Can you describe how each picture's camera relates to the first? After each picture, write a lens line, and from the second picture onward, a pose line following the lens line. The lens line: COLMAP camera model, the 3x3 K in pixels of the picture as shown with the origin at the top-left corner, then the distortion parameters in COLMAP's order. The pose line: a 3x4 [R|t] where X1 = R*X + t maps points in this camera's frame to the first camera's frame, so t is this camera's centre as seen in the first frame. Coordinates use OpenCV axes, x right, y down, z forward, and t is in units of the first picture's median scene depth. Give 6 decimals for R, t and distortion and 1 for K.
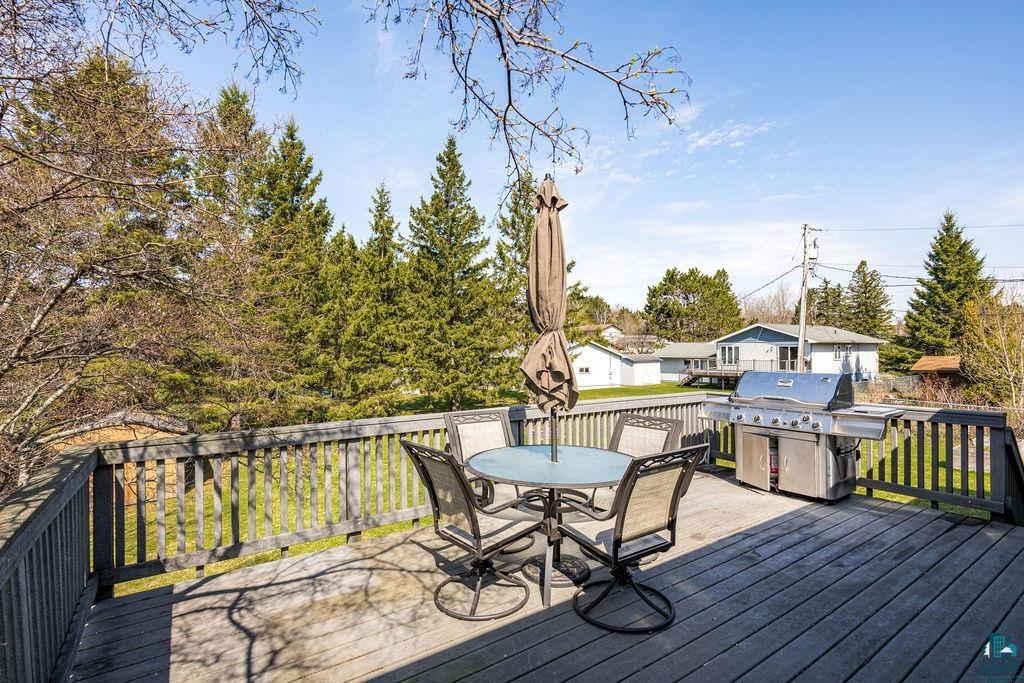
lens RADIAL K [[491.6, 0, 512.0], [0, 491.6, 341.5], [0, 0, 1]] dist [-0.000987, 0.001120]
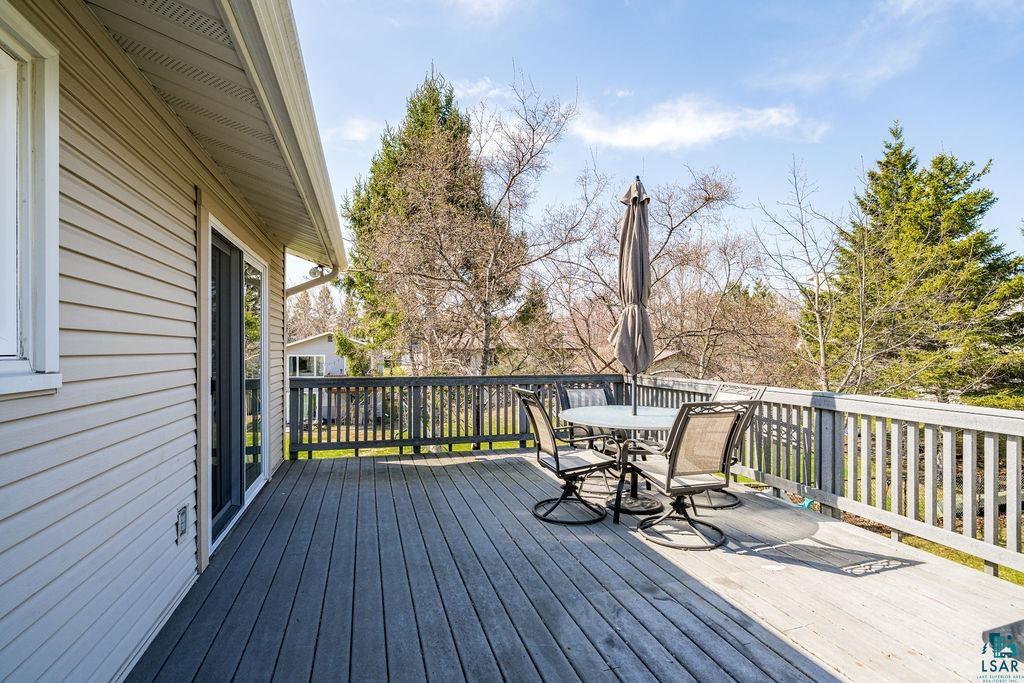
lens RADIAL K [[491.6, 0, 512.0], [0, 491.6, 341.5], [0, 0, 1]] dist [-0.000987, 0.001120]
pose [[-0.320163, -0.002089, -0.947360, 1.298162], [0.022197, 0.999707, -0.009706, 0.062159], [0.947102, -0.024136, -0.320022, 1.072226]]
